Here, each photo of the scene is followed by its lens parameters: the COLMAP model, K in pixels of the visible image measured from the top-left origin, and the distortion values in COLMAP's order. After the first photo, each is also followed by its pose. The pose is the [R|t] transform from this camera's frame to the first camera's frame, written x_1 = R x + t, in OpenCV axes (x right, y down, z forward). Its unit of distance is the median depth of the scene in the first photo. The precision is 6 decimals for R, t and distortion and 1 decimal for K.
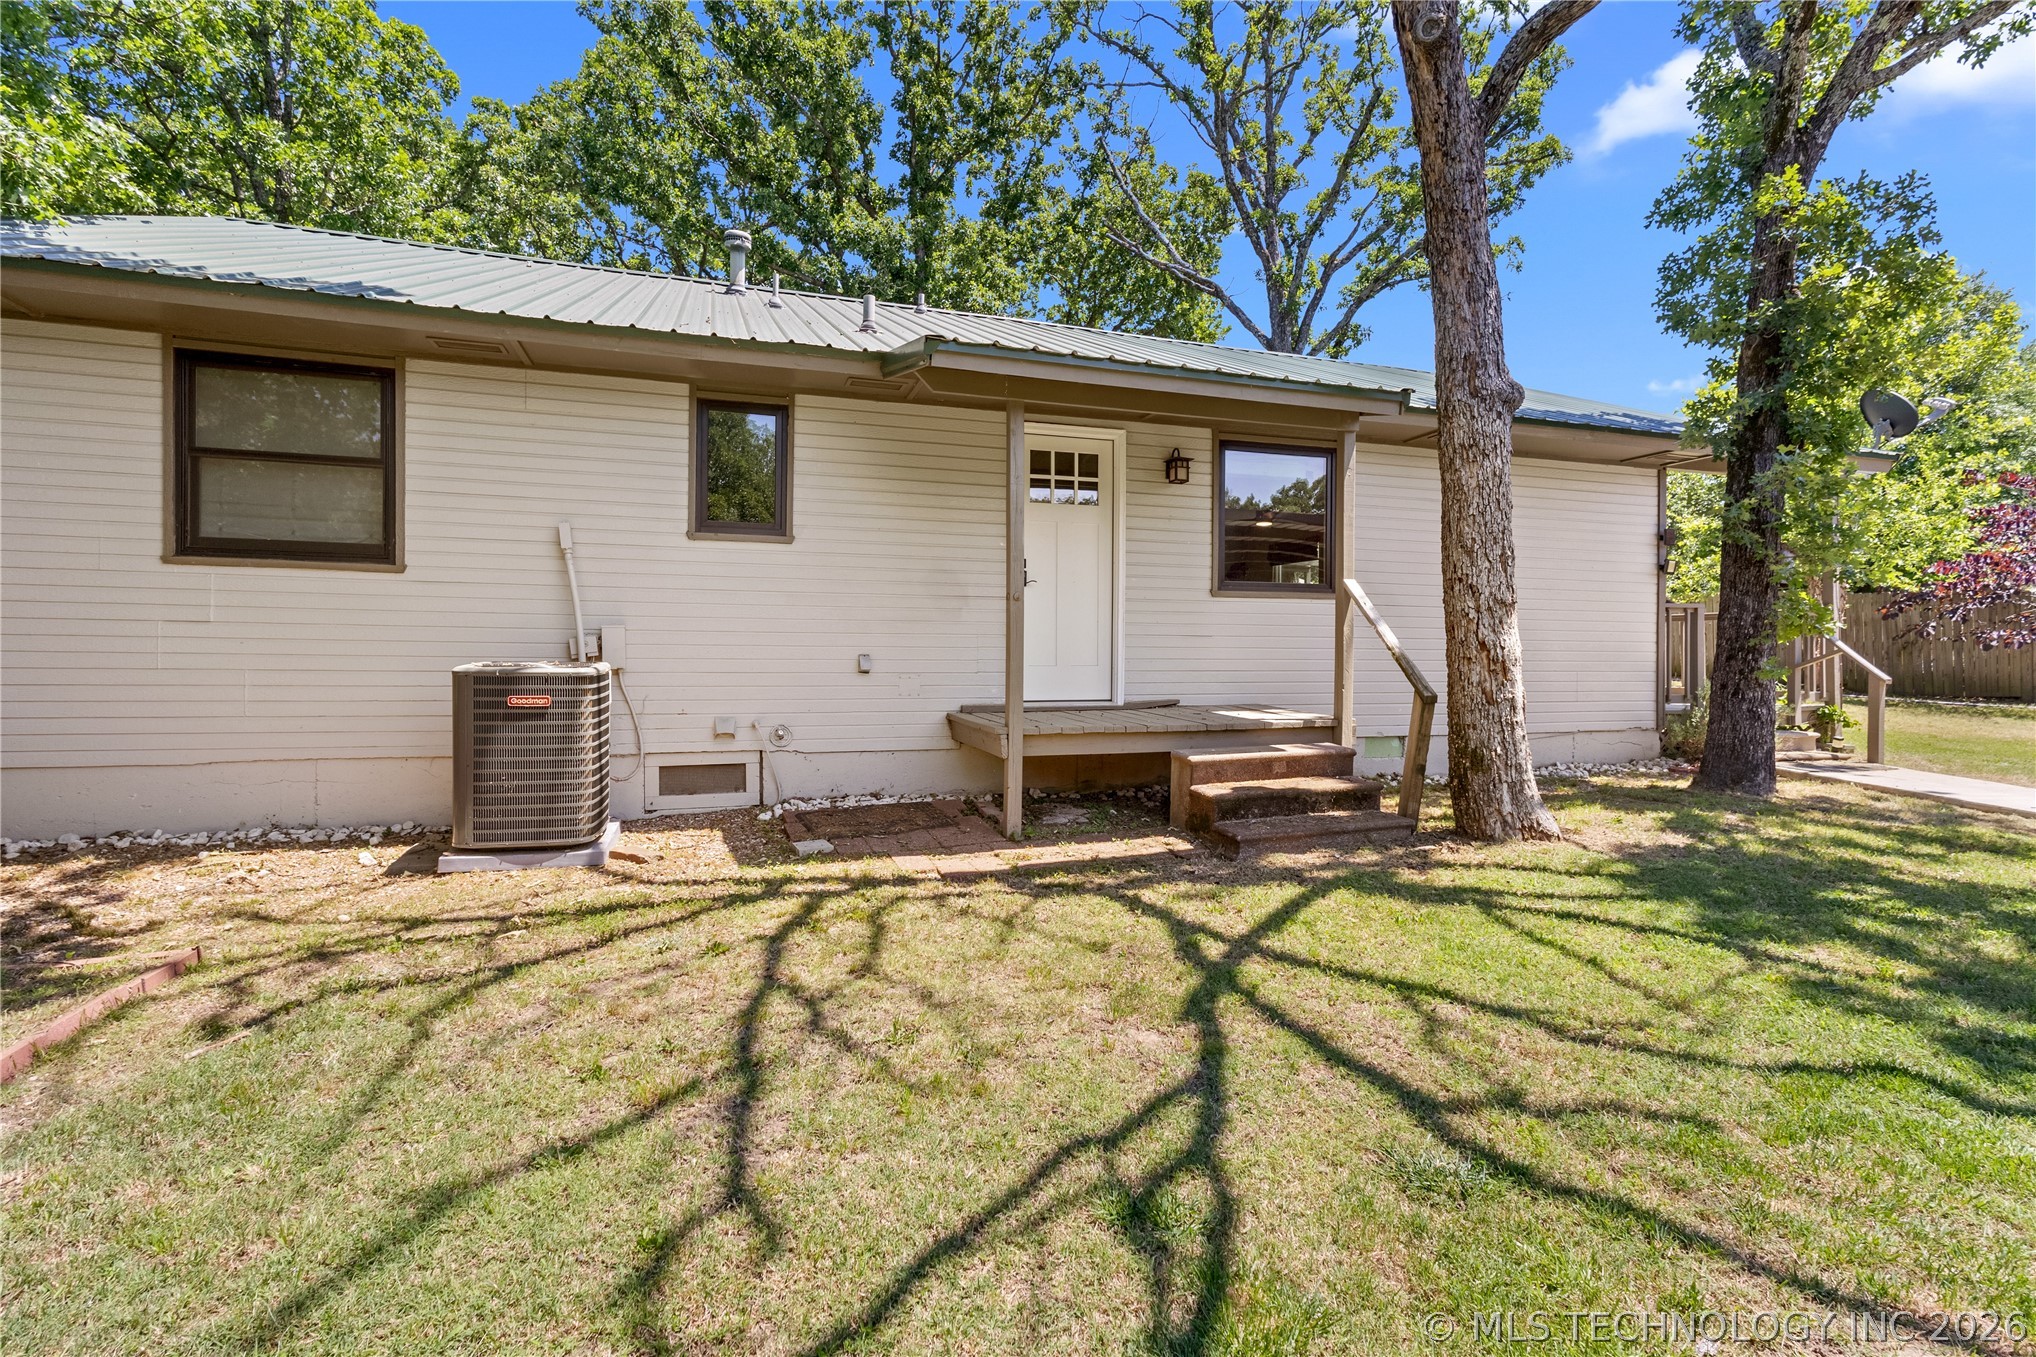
lens RADIAL K [[938.5, 0, 1019.9], [0, 938.5, 658.0], [0, 0, 1]] dist [-0.001570, 0.000182]
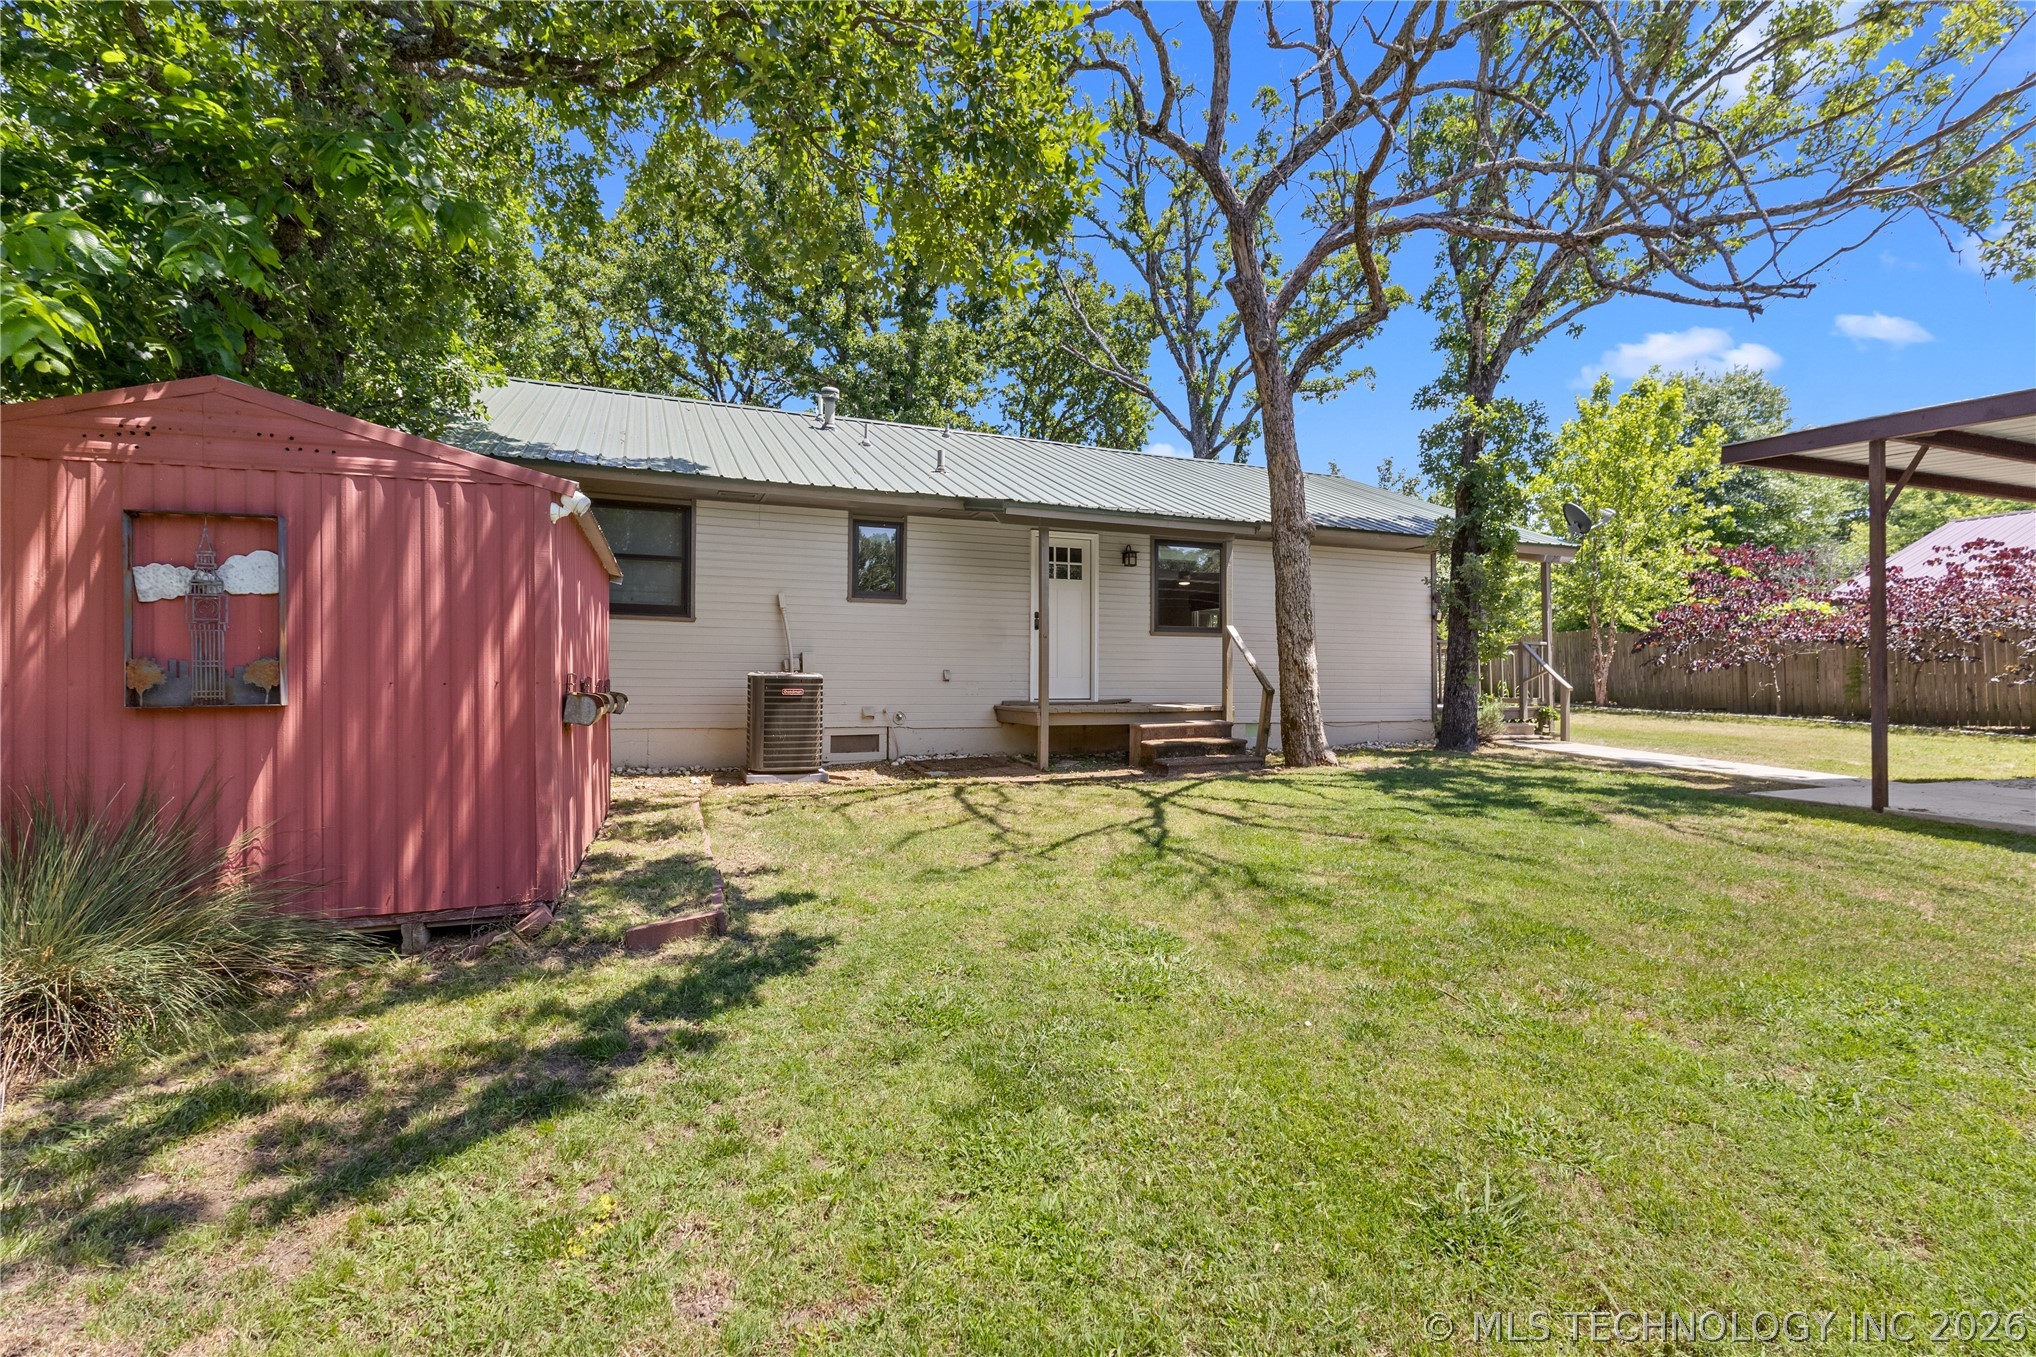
lens RADIAL K [[946.8, 0, 1018.0], [0, 946.8, 678.5], [0, 0, 1]] dist [0.001065, 0.000435]
pose [[0.997313, -0.002475, 0.073220, -0.161992], [0.003750, 0.999844, -0.017276, 0.040363], [-0.073166, 0.017504, 0.997166, -0.688129]]
